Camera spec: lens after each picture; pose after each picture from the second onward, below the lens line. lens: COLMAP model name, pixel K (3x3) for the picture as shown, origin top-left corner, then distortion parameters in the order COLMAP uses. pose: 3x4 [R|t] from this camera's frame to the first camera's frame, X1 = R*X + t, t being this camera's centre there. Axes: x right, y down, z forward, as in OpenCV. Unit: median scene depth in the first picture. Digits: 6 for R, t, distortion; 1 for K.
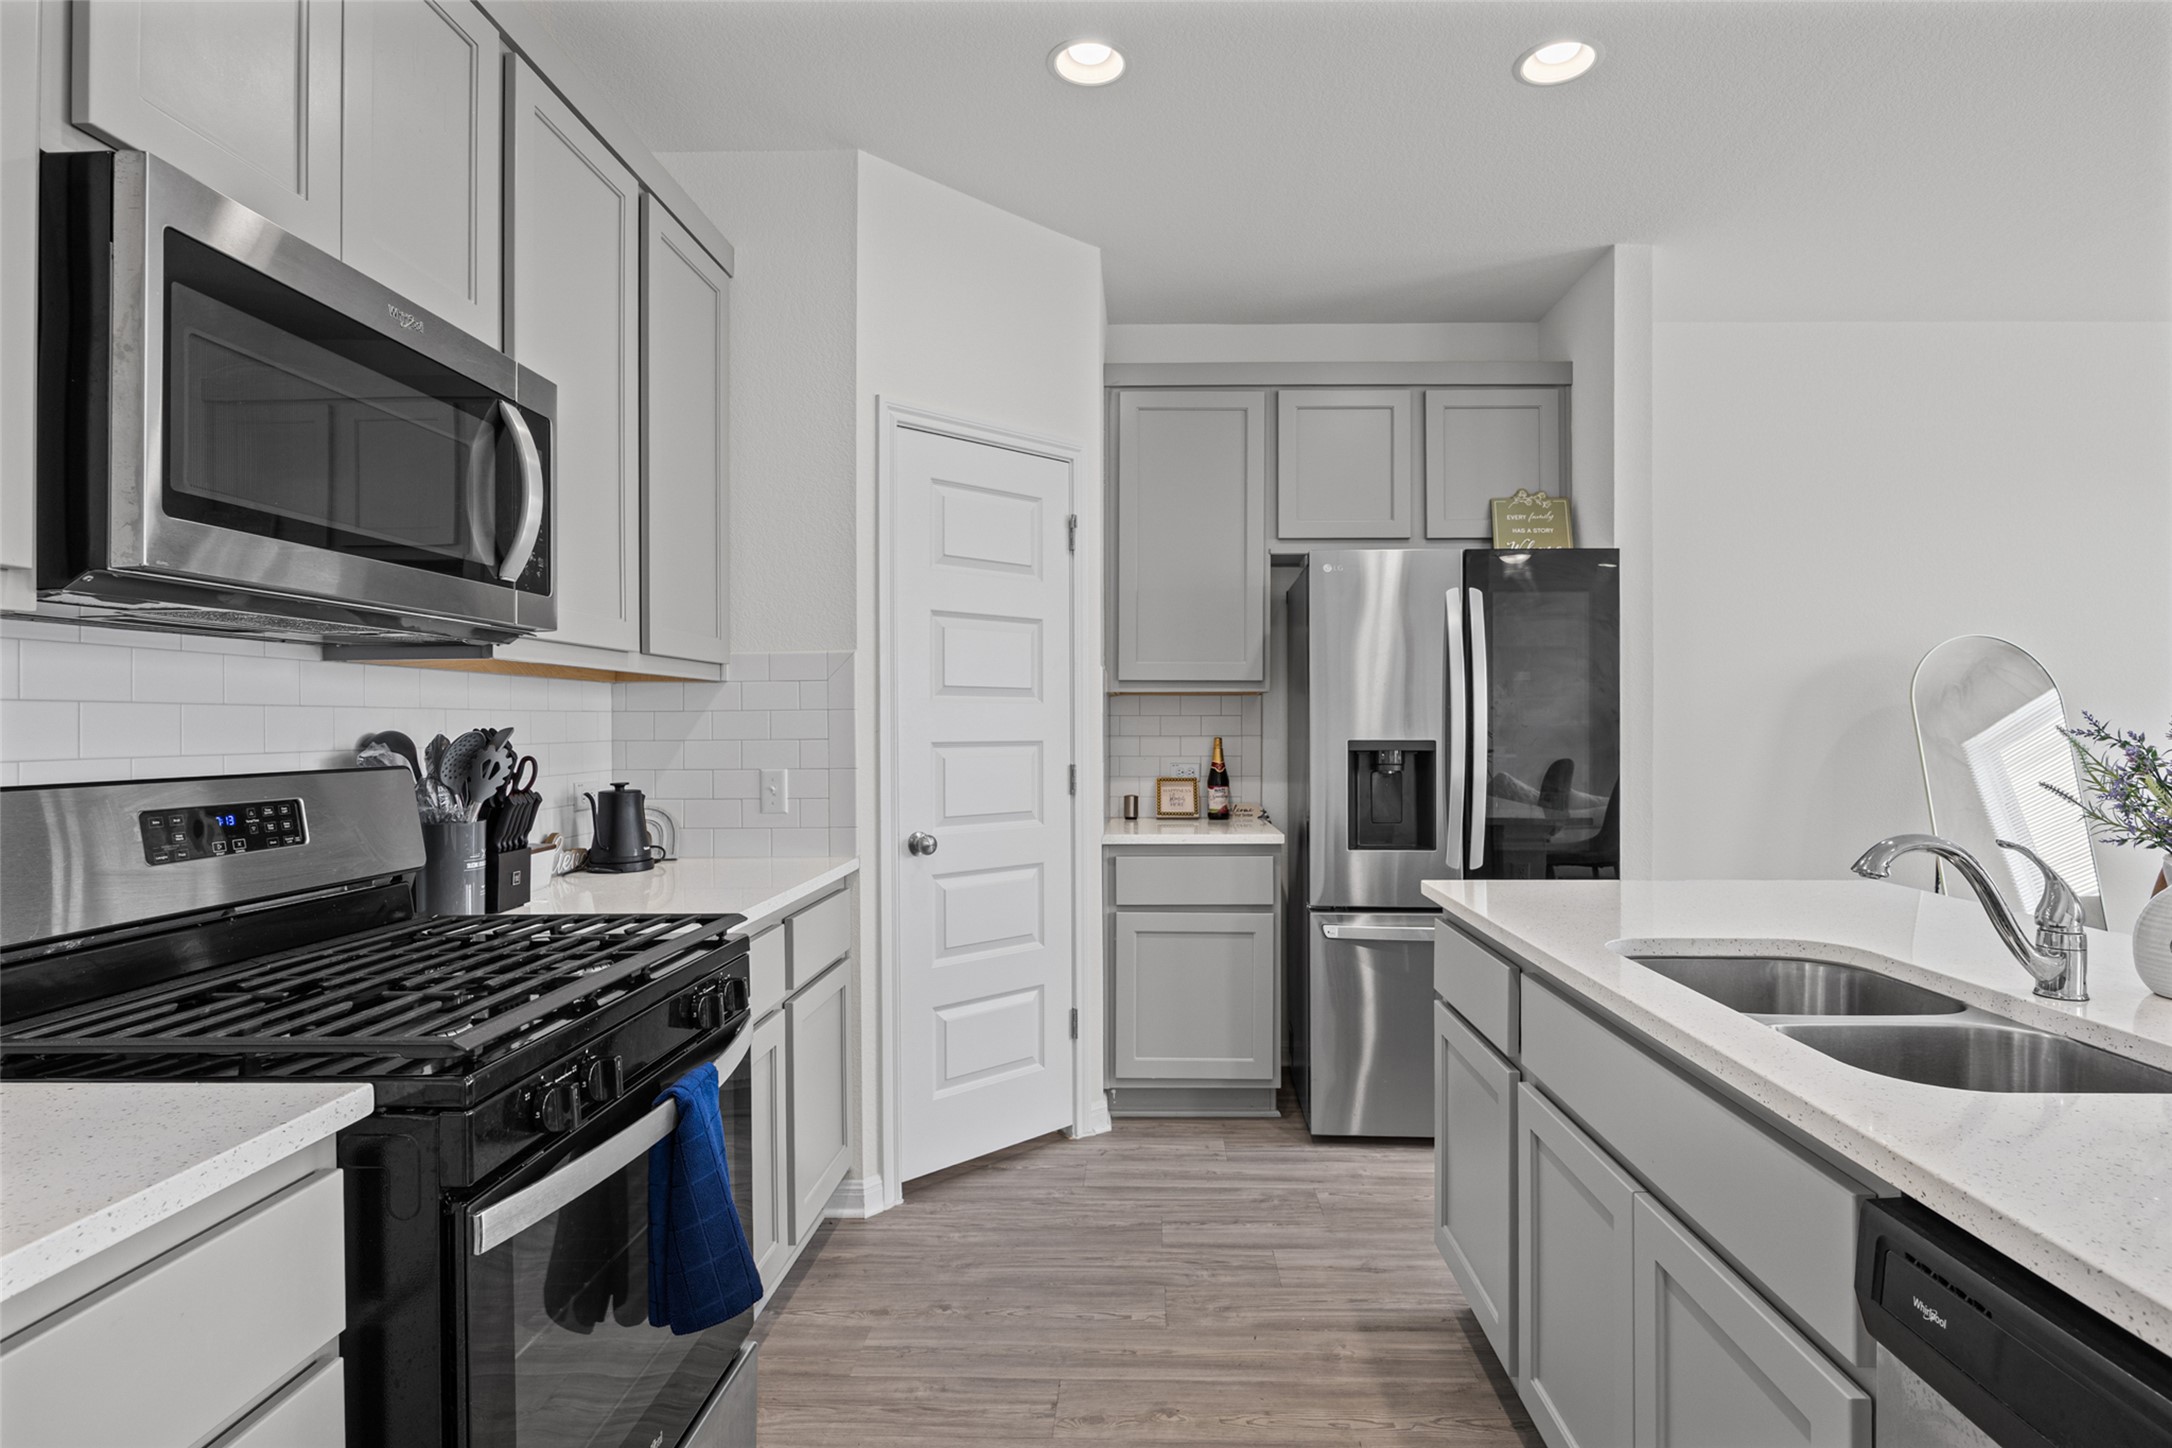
lens RADIAL K [[1115.2, 0, 1130.0], [0, 1115.2, 715.1], [0, 0, 1]] dist [-0.003581, -0.000996]
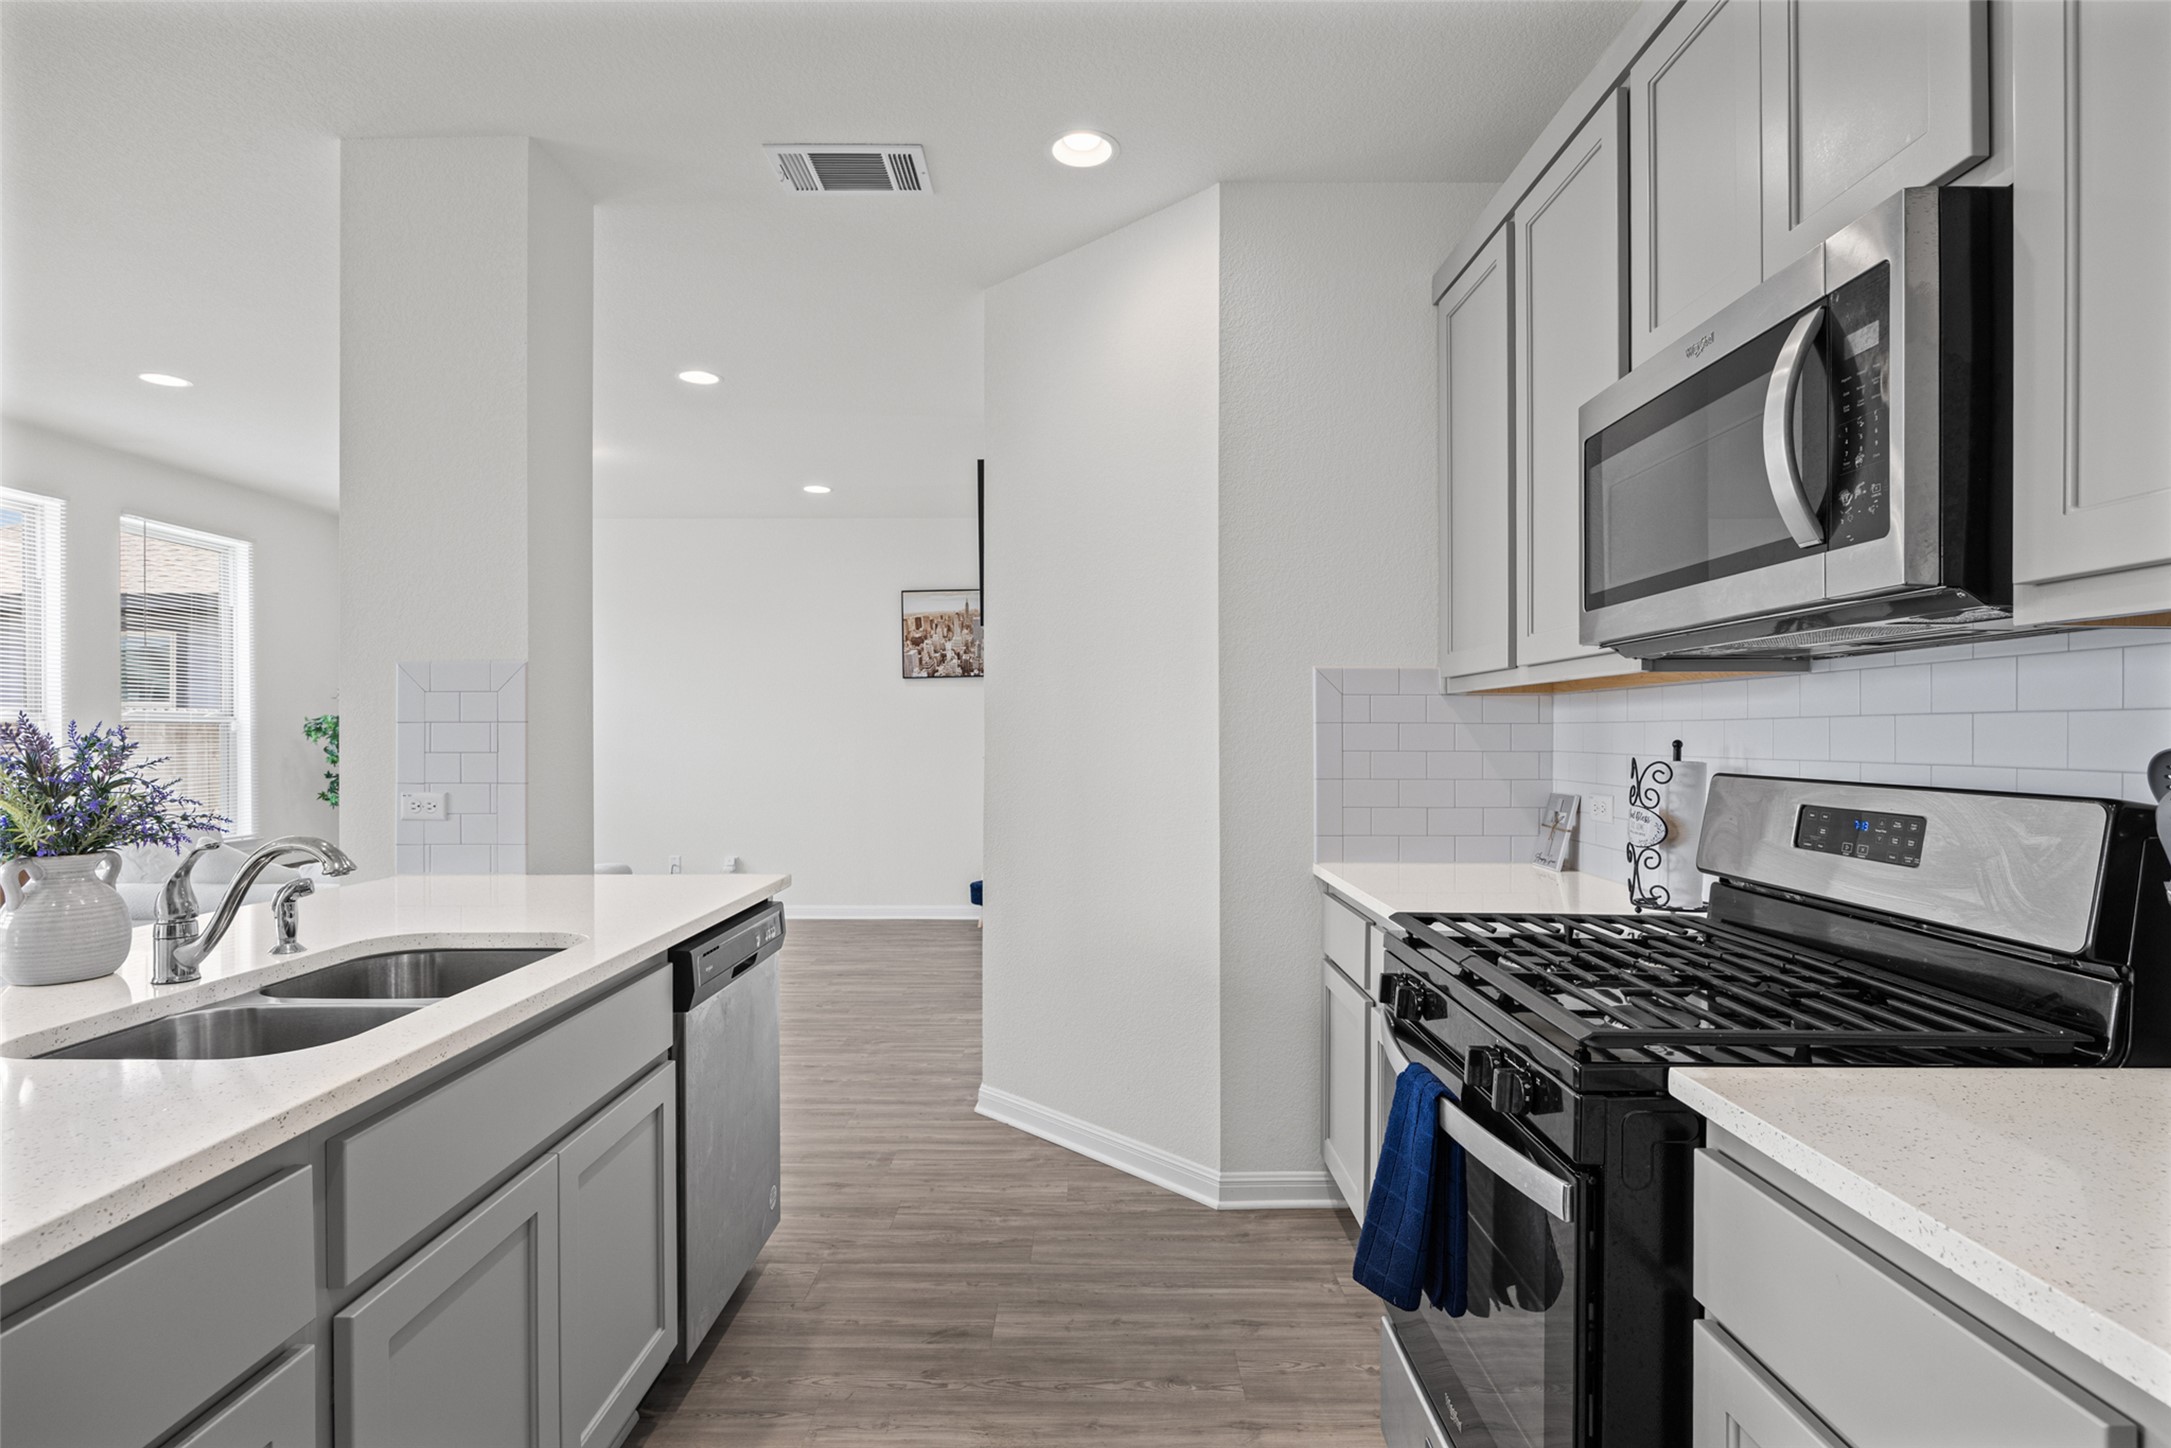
lens RADIAL K [[1114.7, 0, 1086.2], [0, 1114.7, 742.4], [0, 0, 1]] dist [-0.003581, -0.000996]
pose [[-0.999982, -0.005637, -0.002038, -0.047063], [-0.005625, 0.999967, -0.005872, 0.015233], [0.002071, -0.005860, -0.999981, 1.163039]]
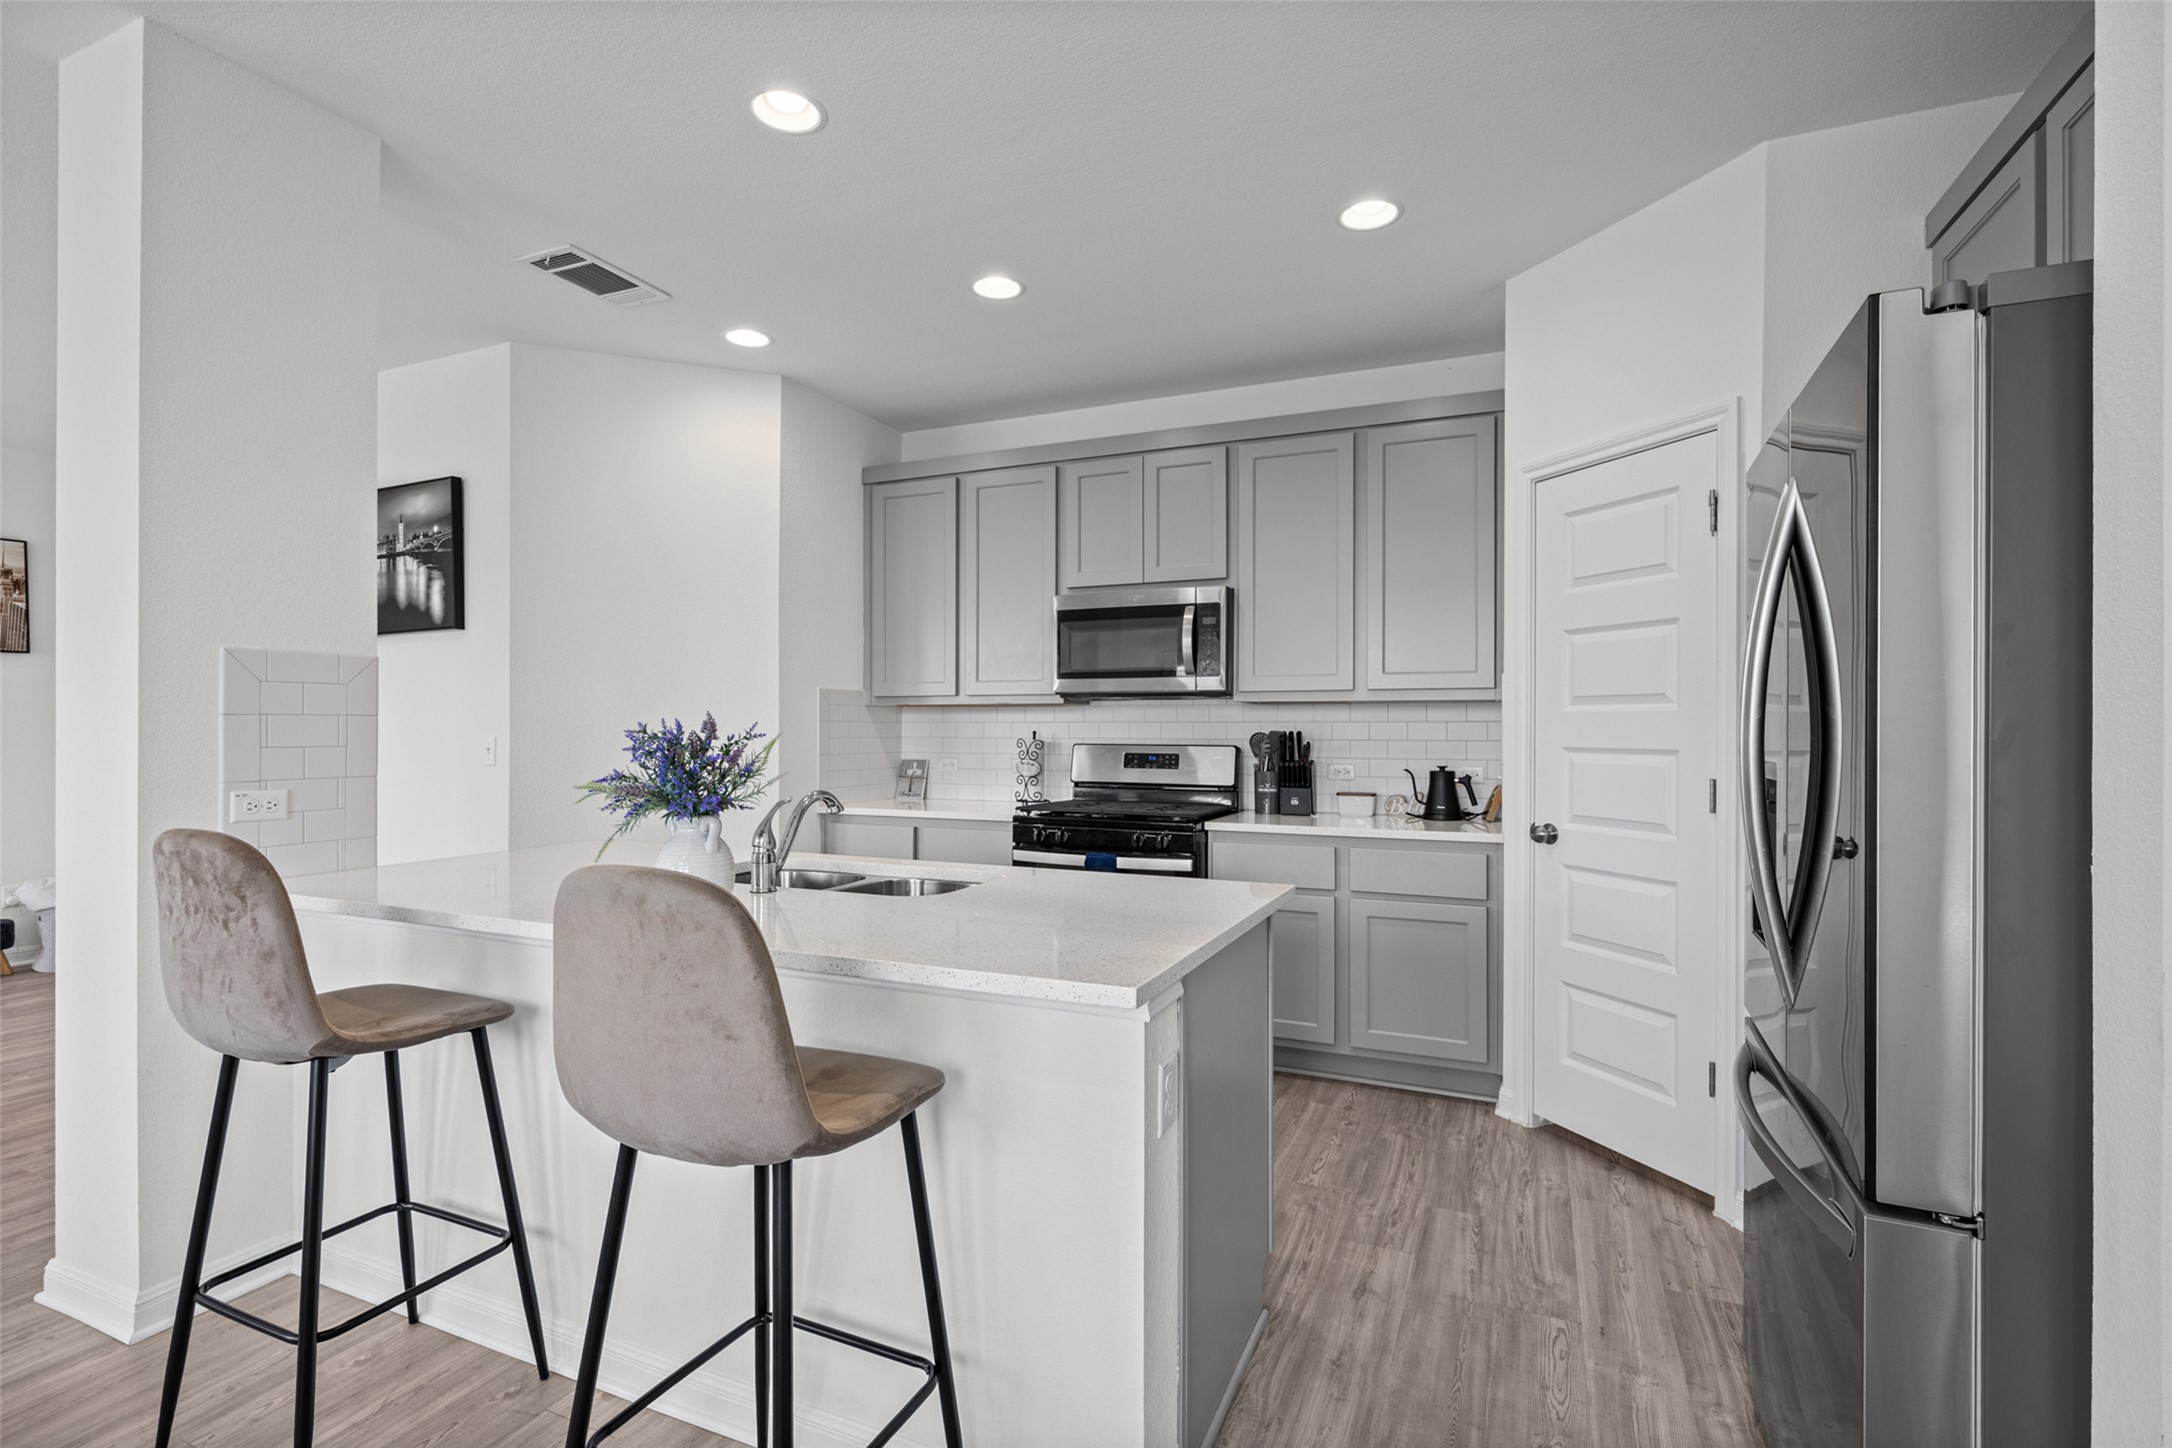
lens RADIAL K [[1003.7, 0, 1085.1], [0, 1003.7, 723.6], [0, 0, 1]] dist [0.002173, 0.000084]
pose [[-0.397733, -0.006056, -0.917481, 1.120443], [0.002800, 0.999966, -0.007814, 0.008839], [0.917497, -0.005677, -0.397703, 1.131937]]
